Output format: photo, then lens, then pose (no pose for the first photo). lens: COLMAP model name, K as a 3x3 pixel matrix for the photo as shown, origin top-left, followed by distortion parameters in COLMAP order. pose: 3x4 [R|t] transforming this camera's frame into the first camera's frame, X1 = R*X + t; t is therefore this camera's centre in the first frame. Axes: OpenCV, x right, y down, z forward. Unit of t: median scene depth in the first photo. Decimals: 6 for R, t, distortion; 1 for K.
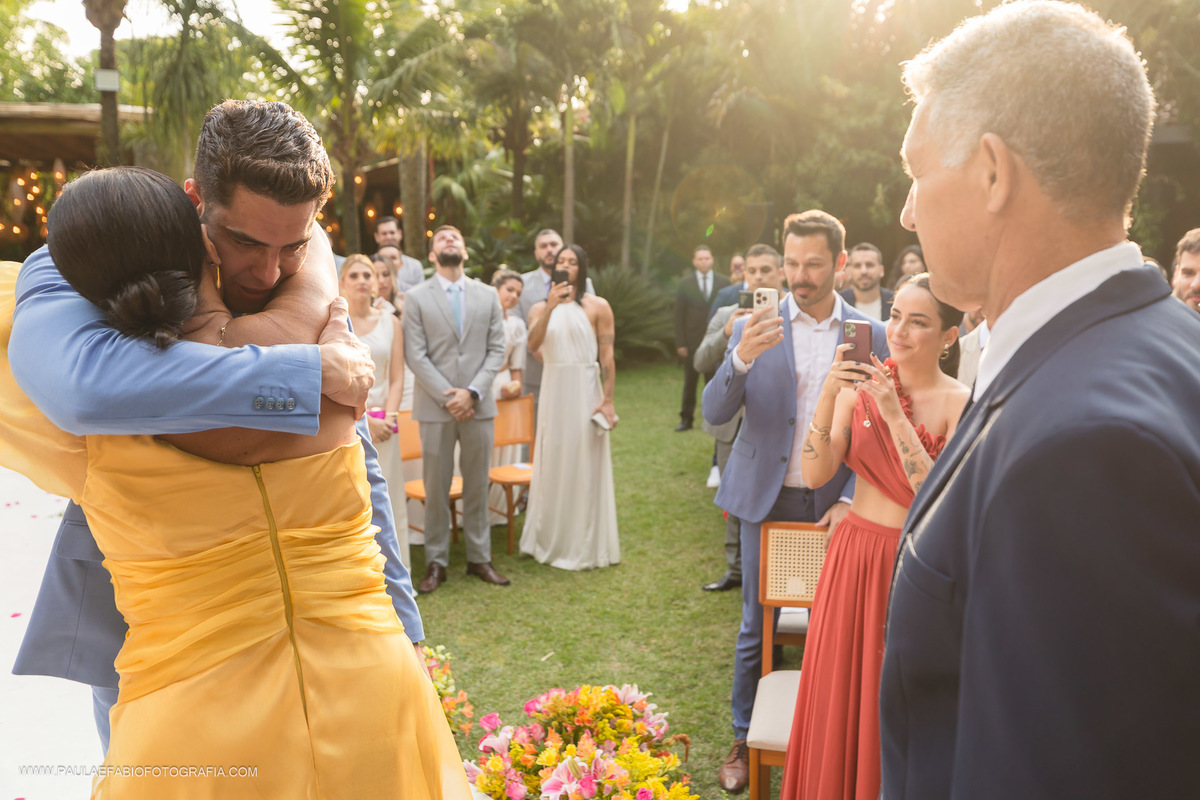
lens RADIAL K [[1065.1, 0, 632.7], [0, 1065.1, 396.7], [0, 0, 1]] dist [0.004467, 0.020894]
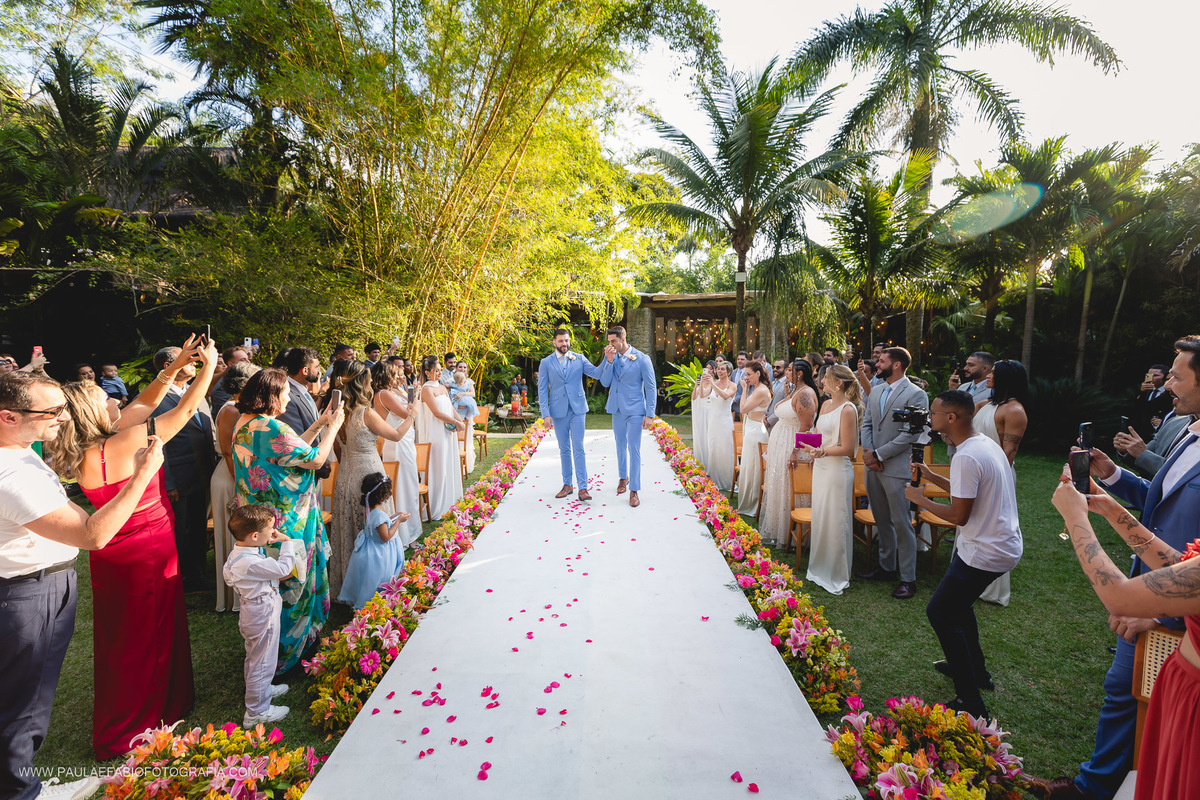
lens RADIAL K [[561.6, 0, 606.7], [0, 561.6, 387.0], [0, 0, 1]] dist [0.009069, 0.000629]
pose [[0.742315, 0.047285, -0.668380, 0.054784], [-0.109632, 0.992635, -0.051535, -0.015084], [0.661021, 0.111531, 0.742032, 0.117050]]
